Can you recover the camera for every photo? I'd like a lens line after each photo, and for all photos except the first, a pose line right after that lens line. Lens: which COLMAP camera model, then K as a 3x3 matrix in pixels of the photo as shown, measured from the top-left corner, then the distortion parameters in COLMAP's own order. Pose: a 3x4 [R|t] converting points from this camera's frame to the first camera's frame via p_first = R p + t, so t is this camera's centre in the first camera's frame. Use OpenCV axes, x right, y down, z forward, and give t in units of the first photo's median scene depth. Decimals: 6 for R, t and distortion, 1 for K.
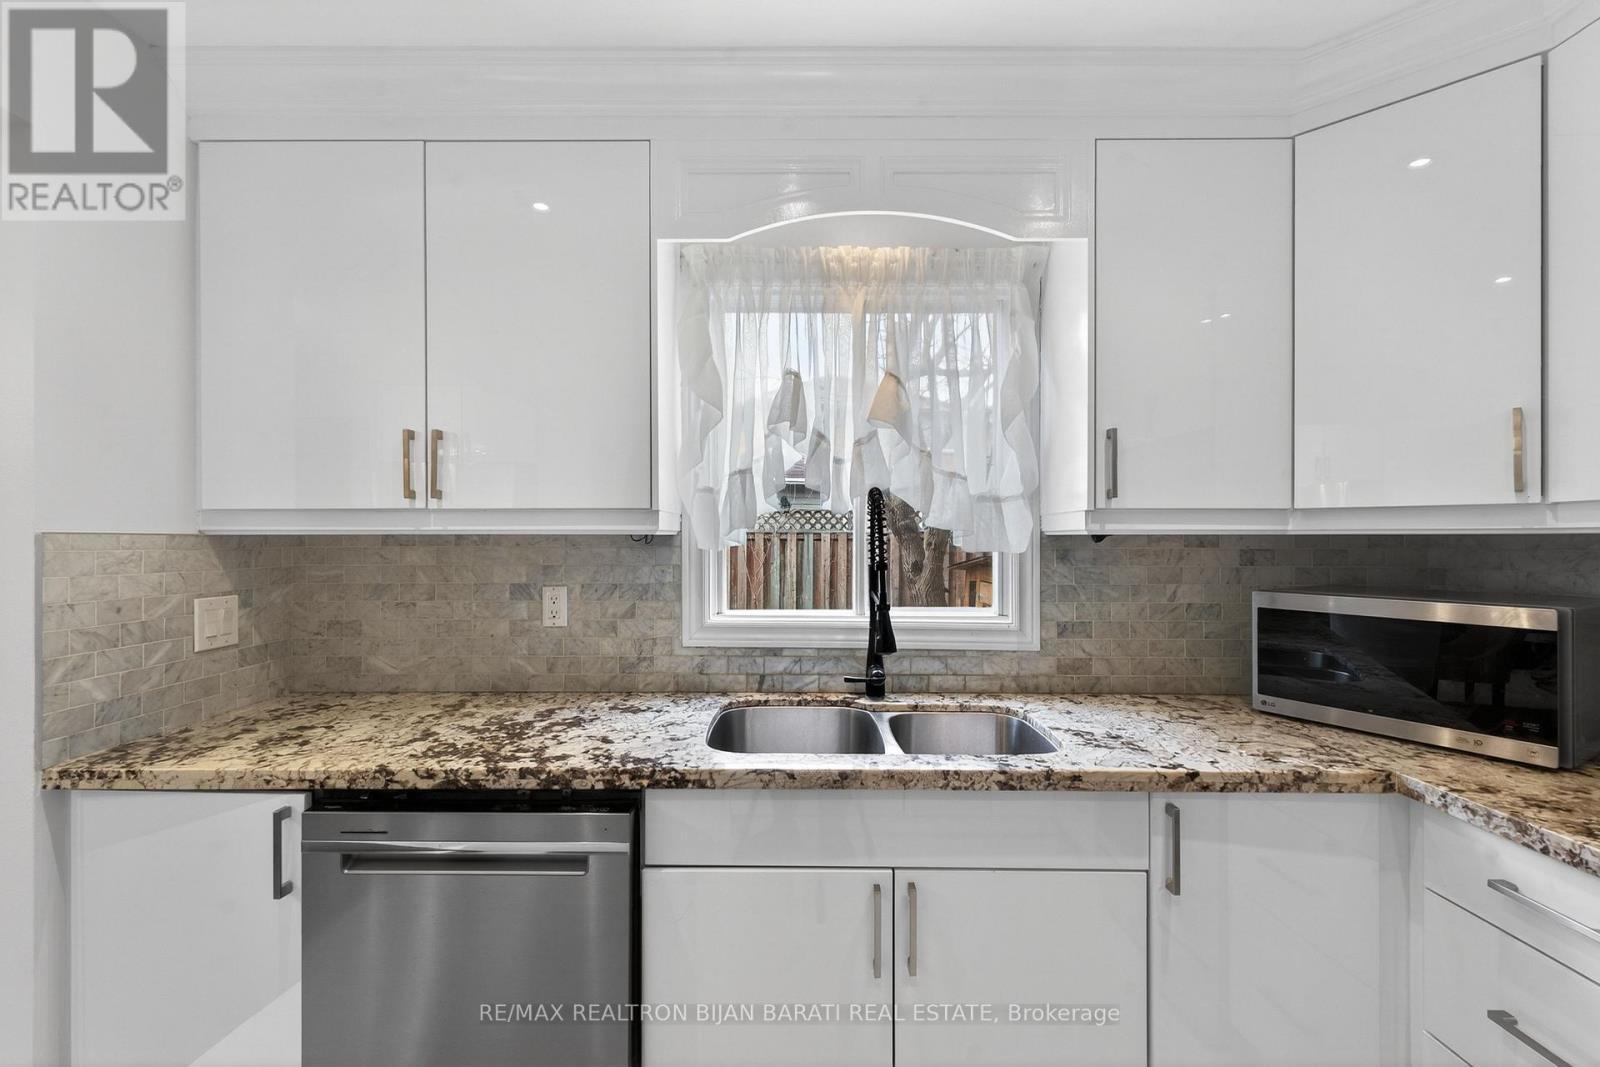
lens RADIAL K [[695.6, 0, 802.0], [0, 695.6, 536.1], [0, 0, 1]] dist [0.007110, -0.001260]
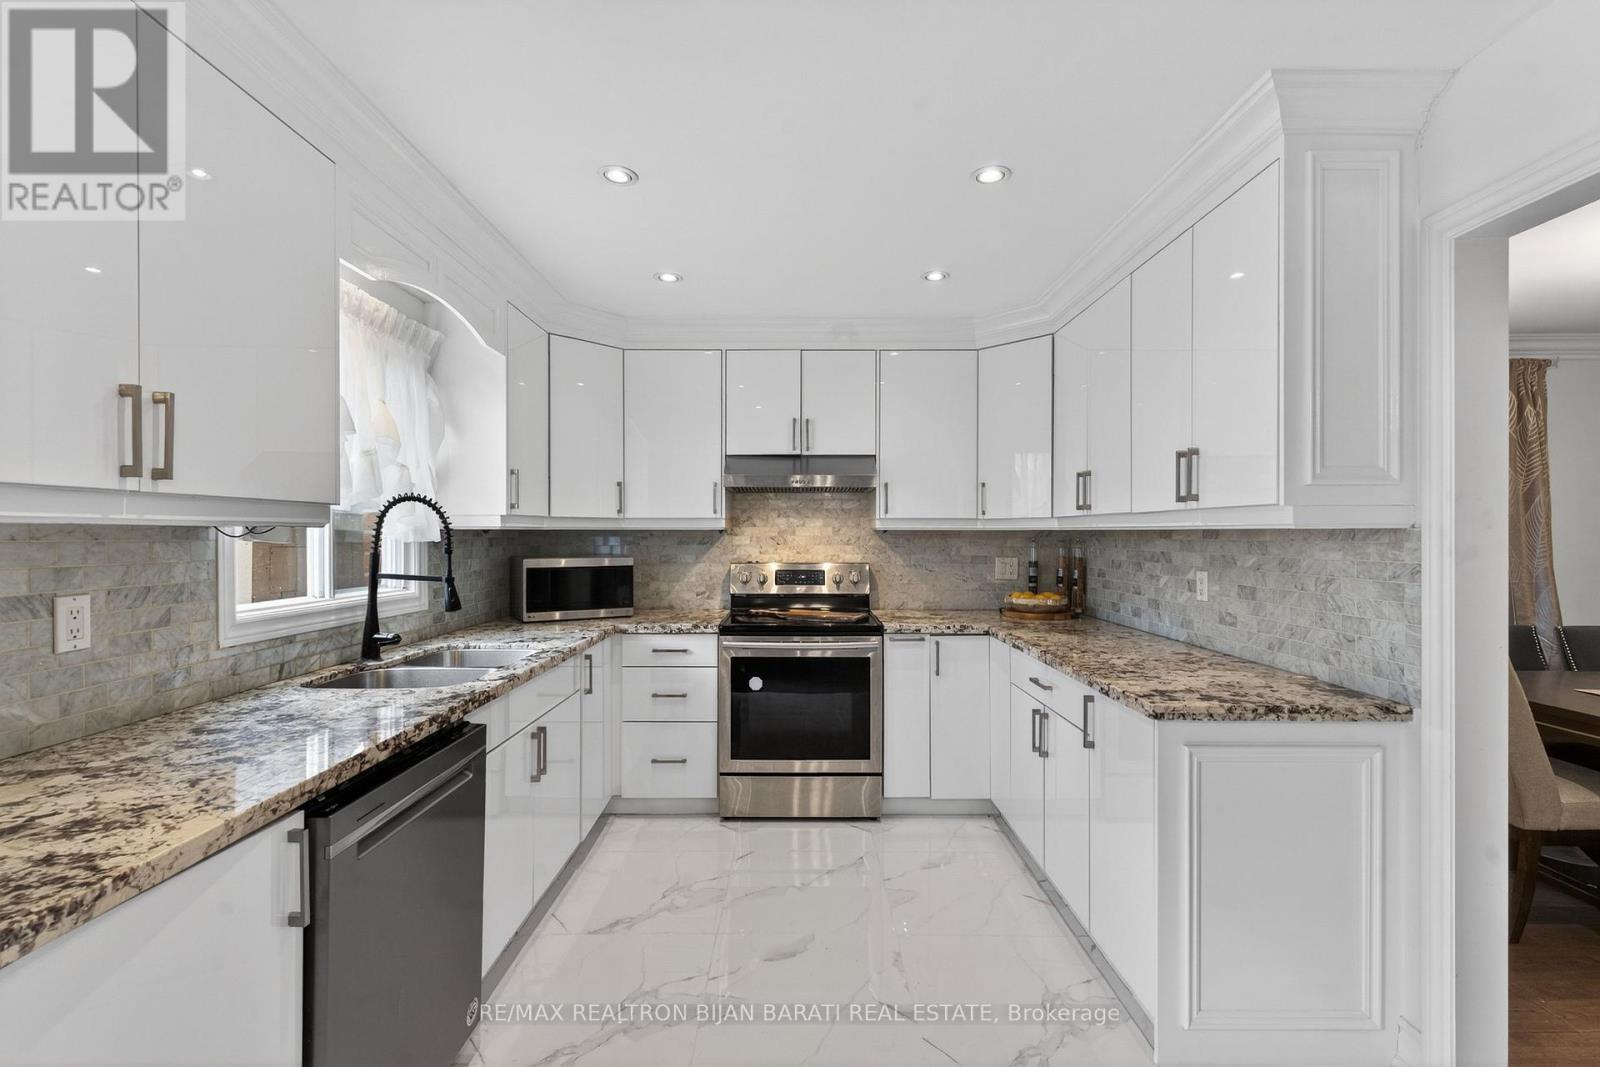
lens RADIAL K [[695.6, 0, 799.4], [0, 695.6, 538.8], [0, 0, 1]] dist [0.007110, -0.001260]
pose [[-0.005490, -0.009263, 0.999942, -1.095212], [-0.001315, 0.999956, 0.009256, 0.004101], [-0.999984, -0.001264, -0.005502, 0.239268]]
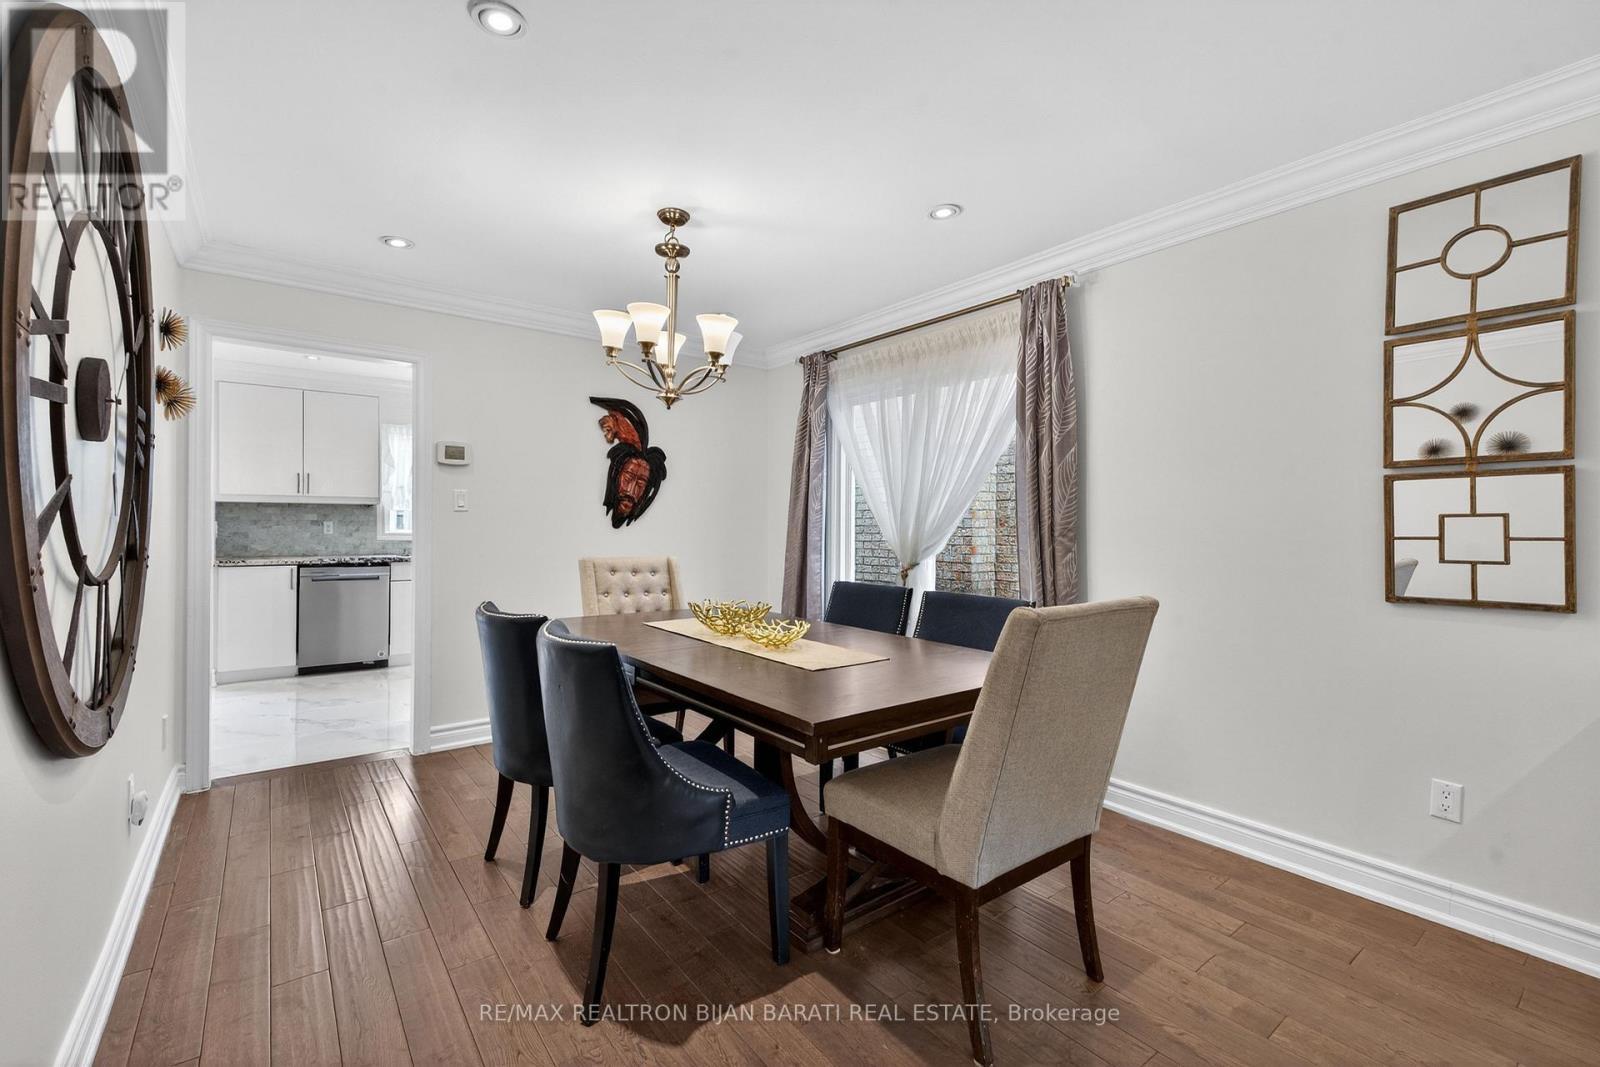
lens RADIAL K [[695.6, 0, 796.5], [0, 695.6, 530.2], [0, 0, 1]] dist [0.007110, -0.001260]
pose [[0.792362, -0.001470, 0.610049, -0.593532], [-0.009261, 0.999853, 0.014439, 0.048790], [-0.609981, -0.017090, 0.792232, -2.666892]]
